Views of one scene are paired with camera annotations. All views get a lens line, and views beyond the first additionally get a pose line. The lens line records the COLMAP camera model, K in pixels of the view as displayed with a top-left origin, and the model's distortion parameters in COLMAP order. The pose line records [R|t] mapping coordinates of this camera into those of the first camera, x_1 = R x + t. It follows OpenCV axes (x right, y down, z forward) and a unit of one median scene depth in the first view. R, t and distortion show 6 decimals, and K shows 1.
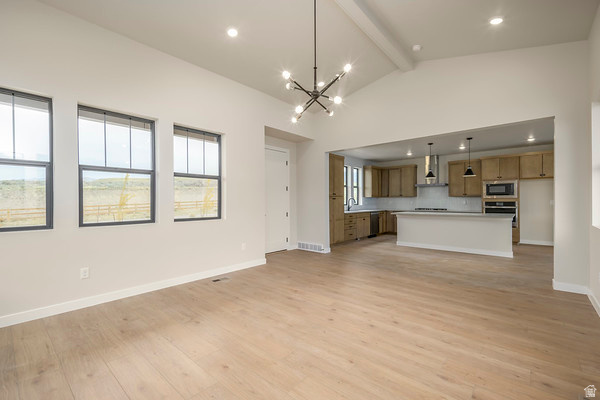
lens RADIAL K [[262.7, 0, 302.1], [0, 262.7, 200.0], [0, 0, 1]] dist [0.001522, 0.000177]
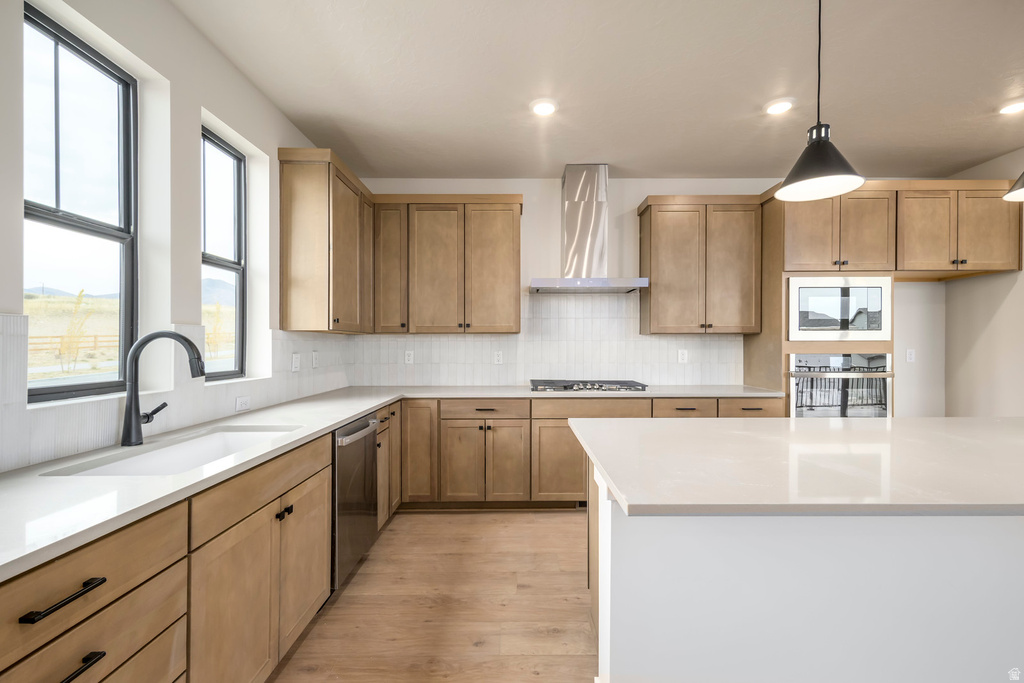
lens RADIAL K [[448.3, 0, 519.6], [0, 448.3, 338.0], [0, 0, 1]] dist [0.001522, 0.000177]
pose [[0.749858, 0.008856, 0.661539, 0.160160], [-0.001061, 0.999925, -0.012184, -0.003689], [-0.661598, 0.008434, 0.749812, 0.688361]]
